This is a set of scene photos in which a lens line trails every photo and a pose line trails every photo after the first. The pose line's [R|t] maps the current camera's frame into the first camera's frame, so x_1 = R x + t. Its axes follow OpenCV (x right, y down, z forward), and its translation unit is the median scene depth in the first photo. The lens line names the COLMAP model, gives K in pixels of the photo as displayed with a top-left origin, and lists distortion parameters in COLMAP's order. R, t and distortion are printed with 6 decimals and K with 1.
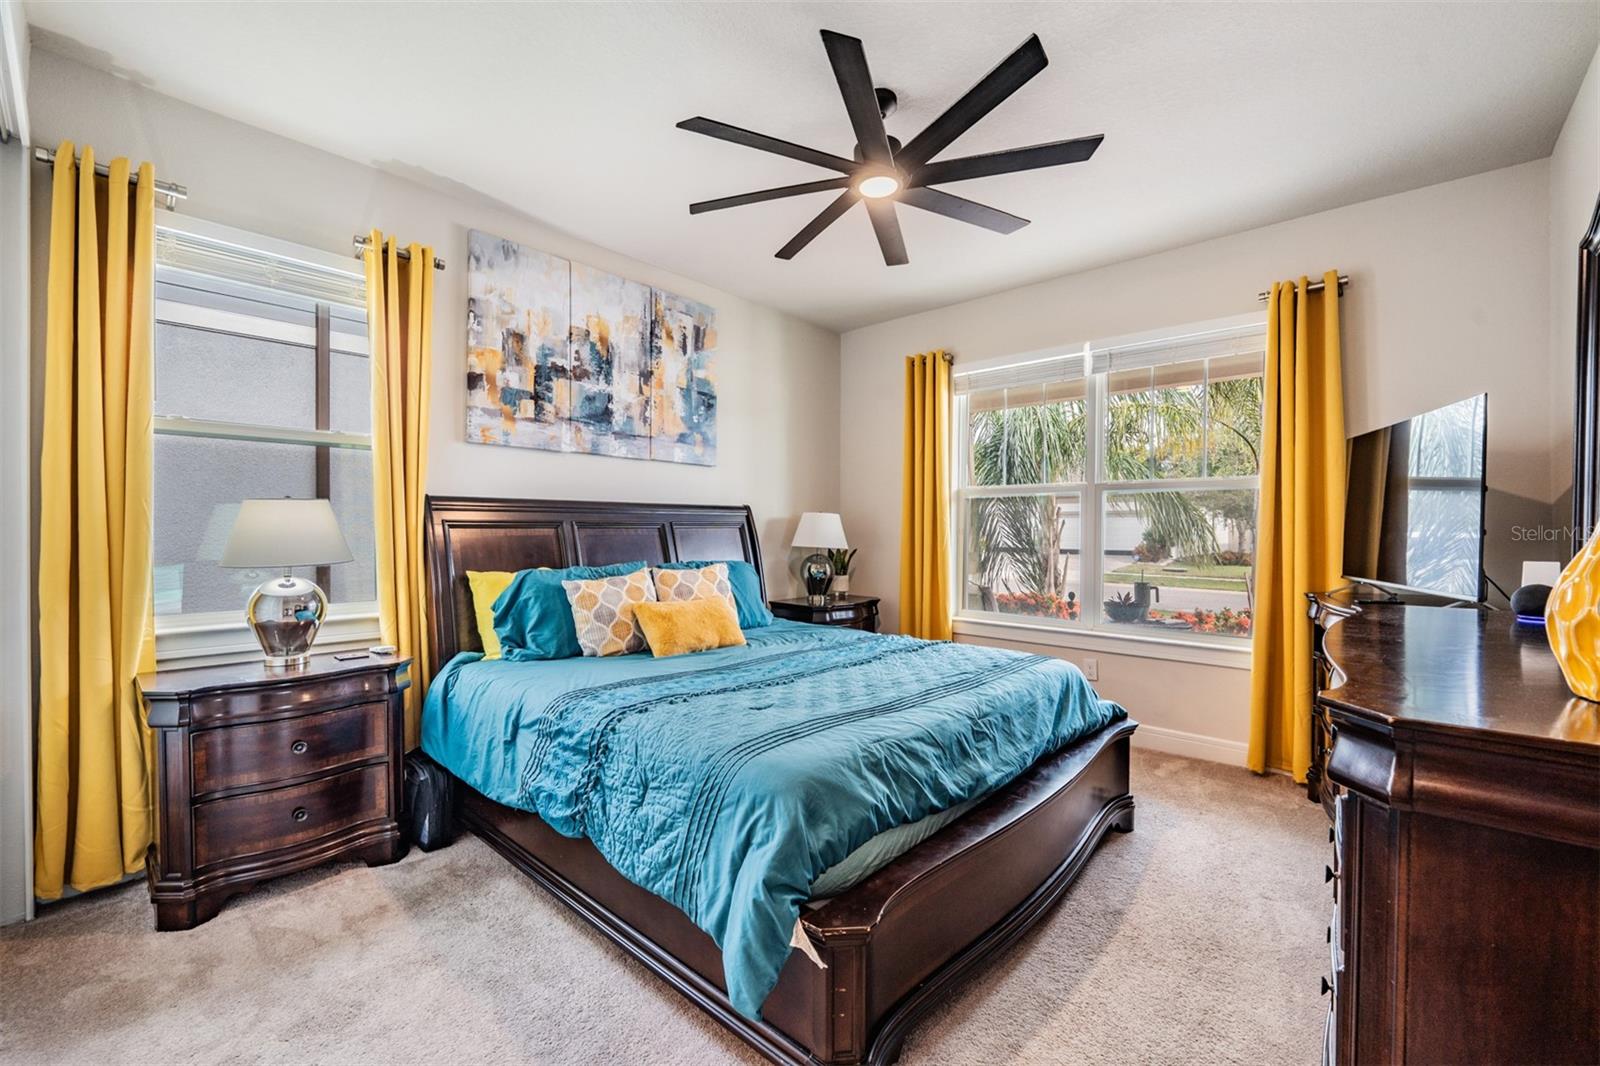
lens RADIAL K [[648.3, 0, 796.4], [0, 648.3, 534.6], [0, 0, 1]] dist [0.001650, -0.000113]
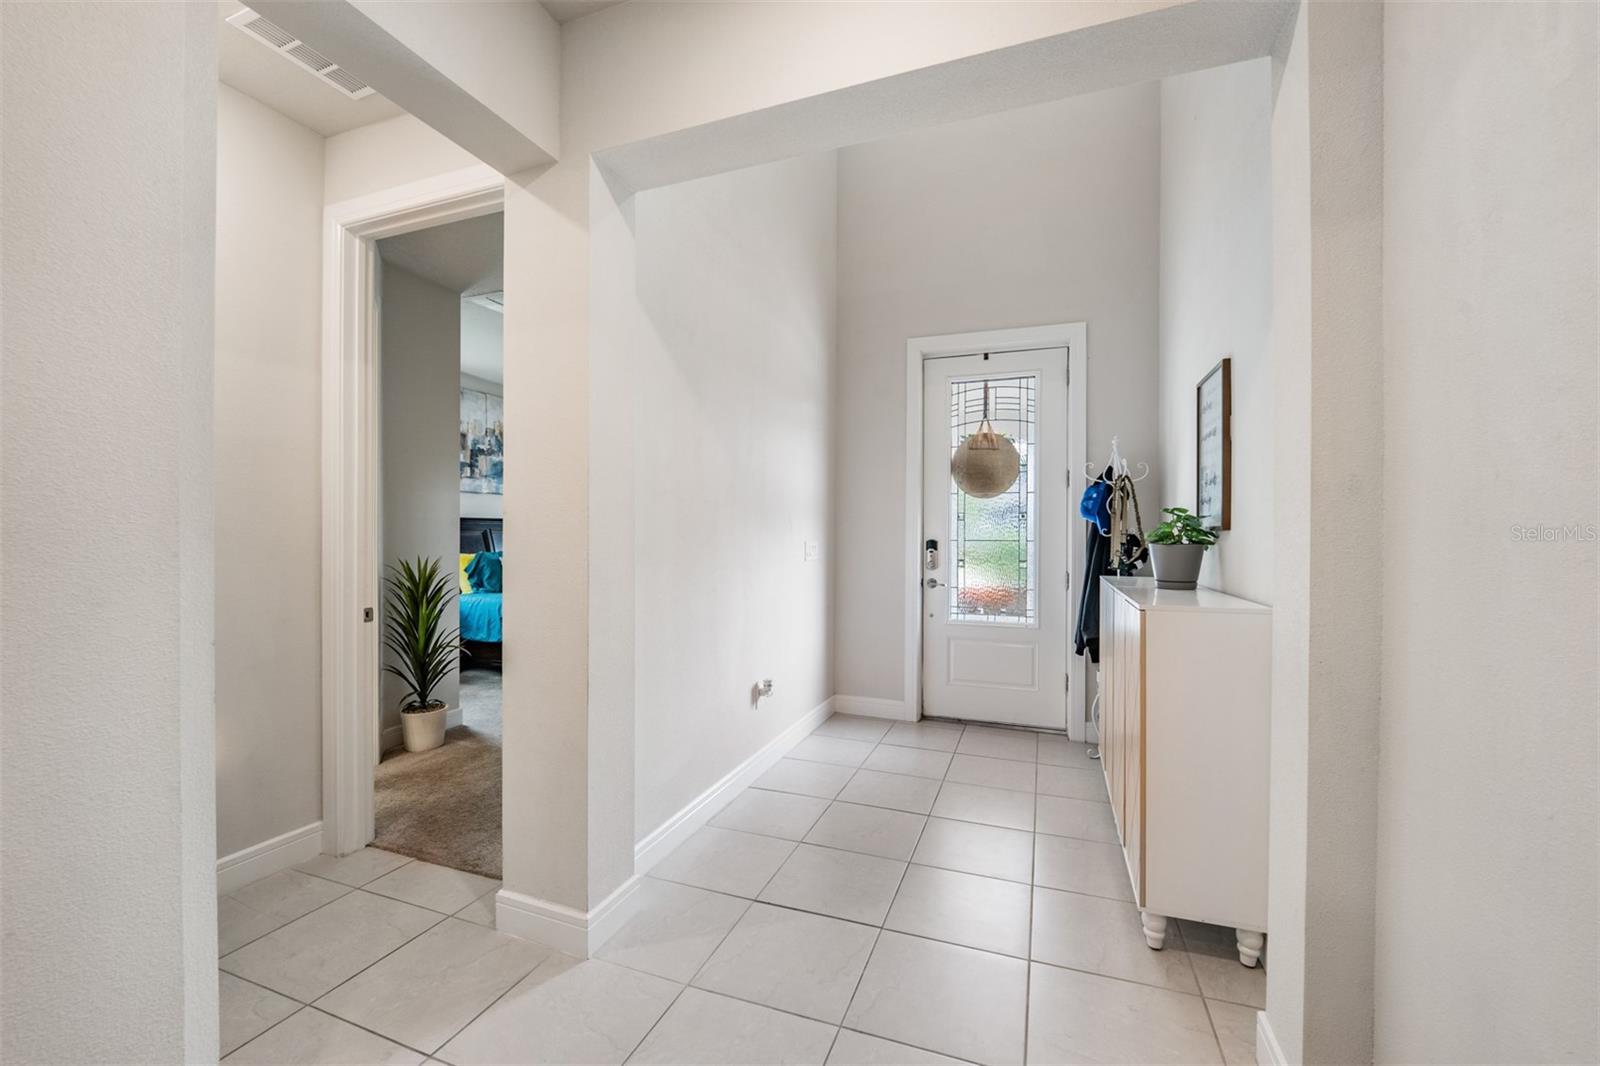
lens RADIAL K [[648.3, 0, 796.4], [0, 648.3, 534.6], [0, 0, 1]] dist [0.001650, -0.000113]
pose [[0.930812, 0.000722, 0.365497, -0.199339], [0.000906, 0.999990, -0.004281, 0.005628], [-0.365497, 0.004316, 0.930803, -1.164043]]
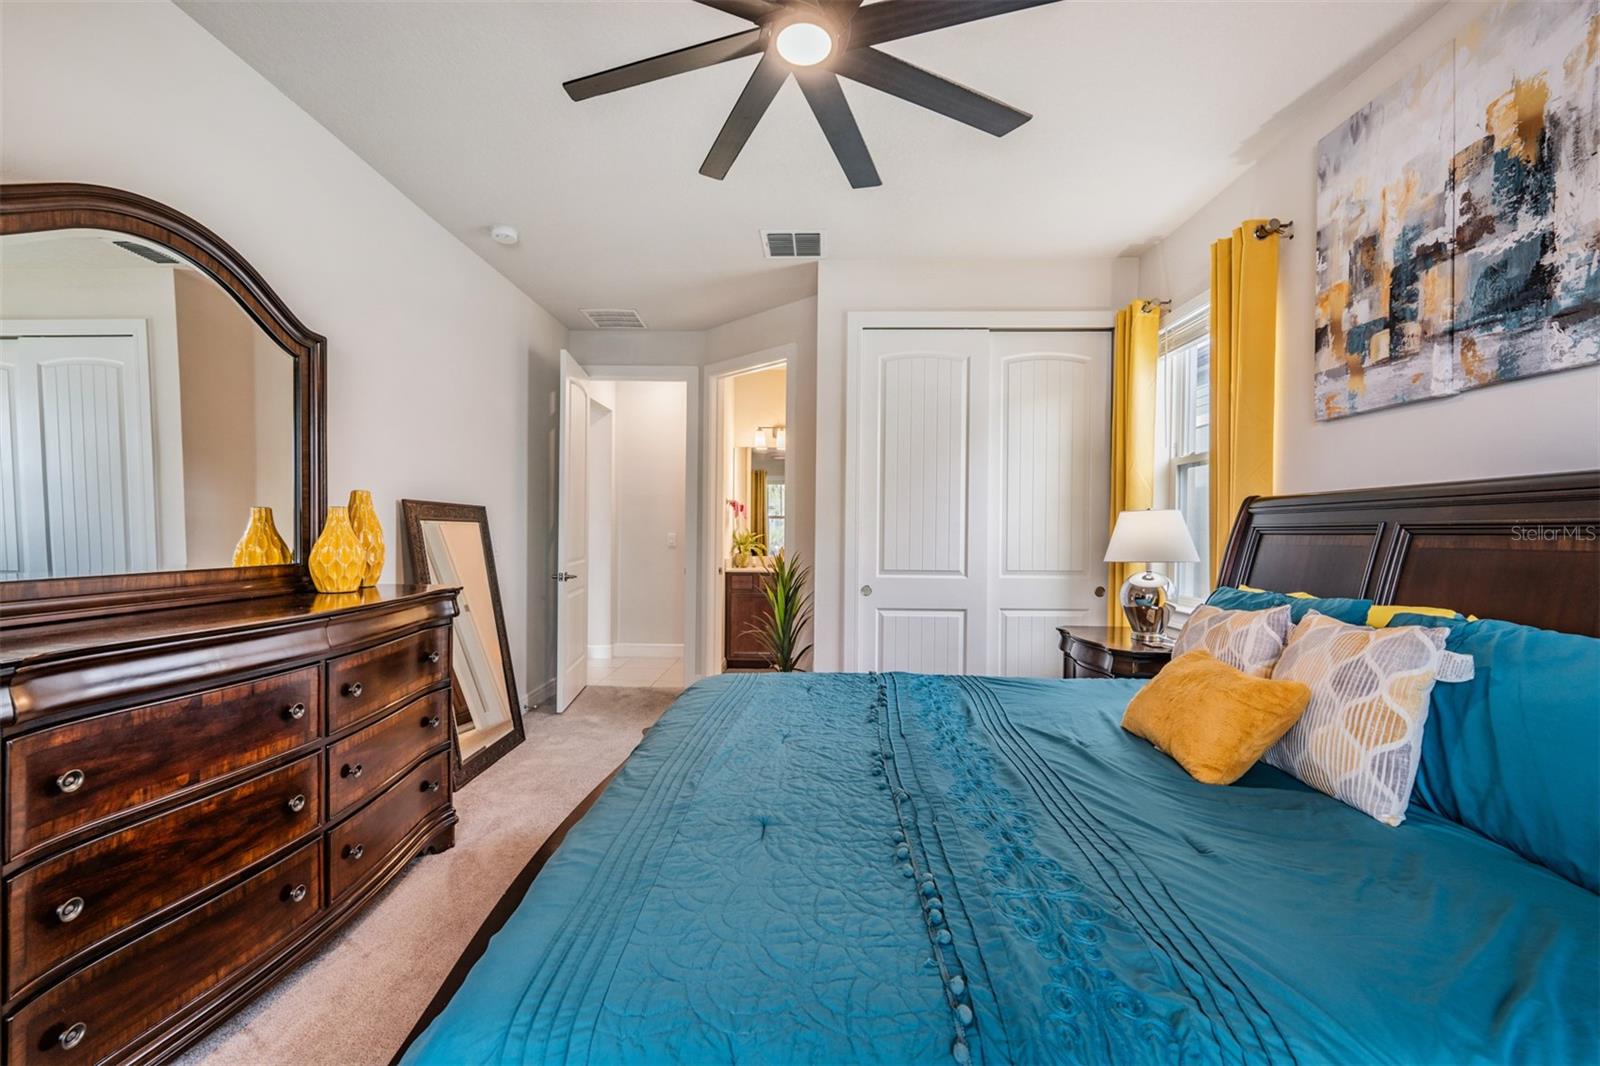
lens RADIAL K [[648.3, 0, 796.4], [0, 648.3, 534.6], [0, 0, 1]] dist [0.001650, -0.000113]
pose [[-0.745956, -0.003819, -0.665984, 0.423537], [-0.012348, 0.999891, 0.008098, -0.007519], [0.665881, 0.014264, -0.745922, 1.069547]]
